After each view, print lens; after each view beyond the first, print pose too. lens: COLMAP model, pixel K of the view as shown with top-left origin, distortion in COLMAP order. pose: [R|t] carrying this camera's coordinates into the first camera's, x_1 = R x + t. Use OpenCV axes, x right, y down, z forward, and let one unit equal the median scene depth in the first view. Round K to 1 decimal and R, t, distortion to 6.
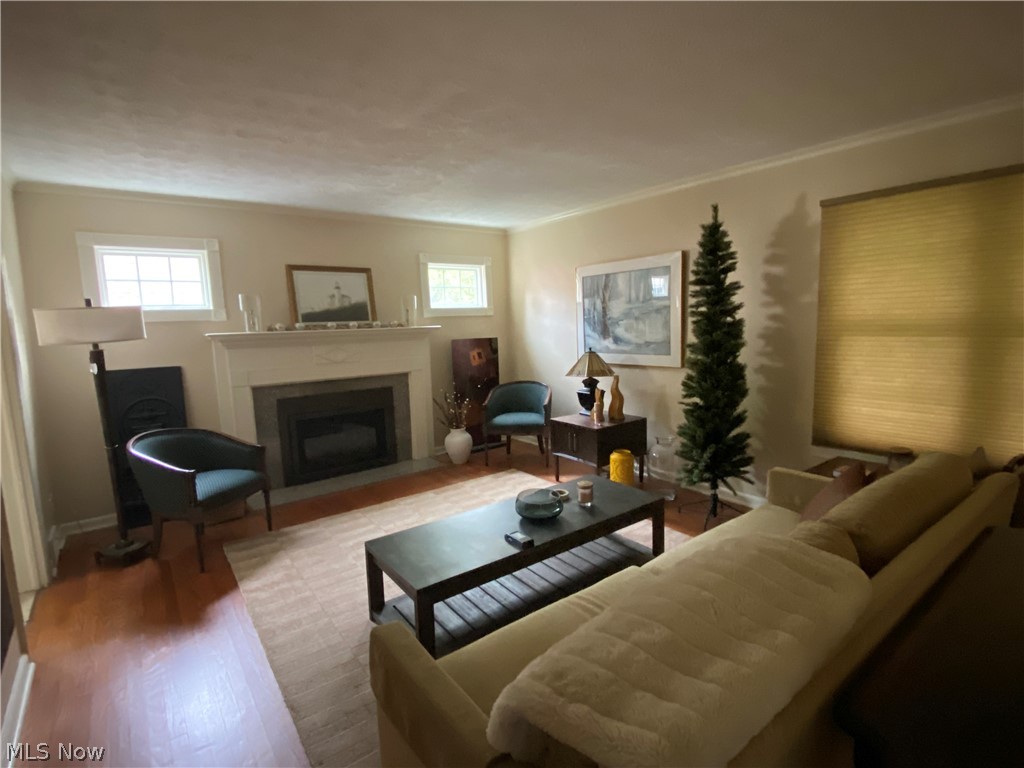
lens RADIAL K [[510.7, 0, 512.0], [0, 510.7, 384.0], [0, 0, 1]] dist [-0.005268, -0.001322]
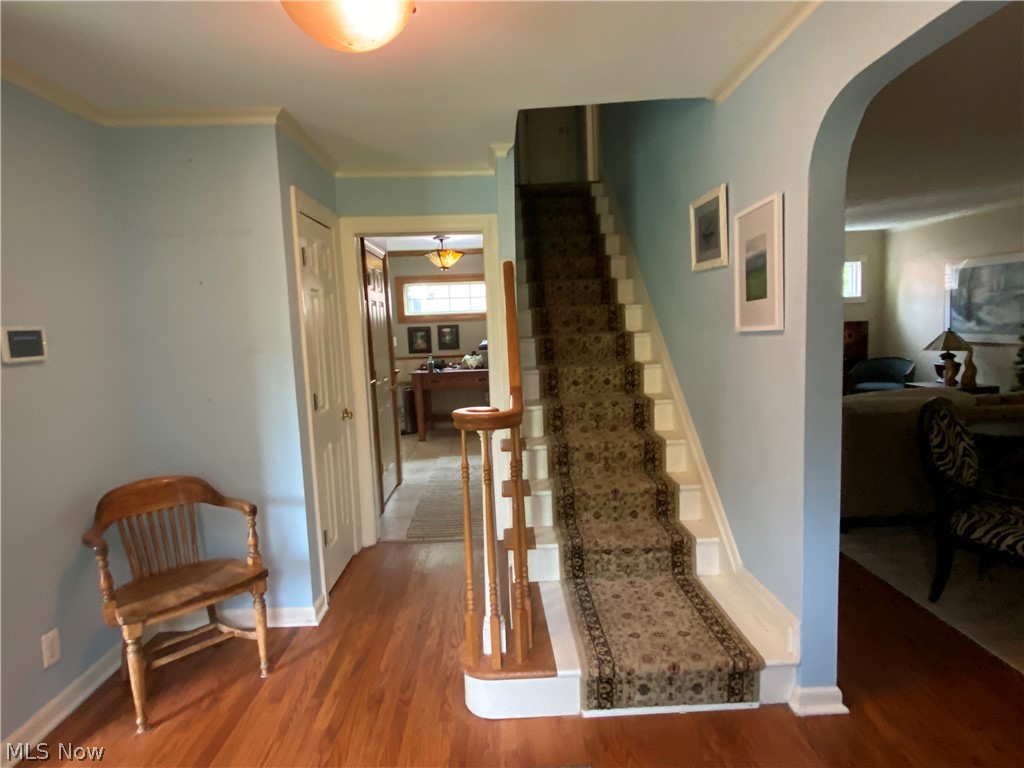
lens RADIAL K [[582.4, 0, 512.0], [0, 582.4, 384.0], [0, 0, 1]] dist [-0.000233, -0.000702]
pose [[0.812314, 0.061324, -0.579987, 0.116687], [-0.056971, 0.998044, 0.025734, 0.086310], [0.580431, 0.012139, 0.814219, -0.751223]]
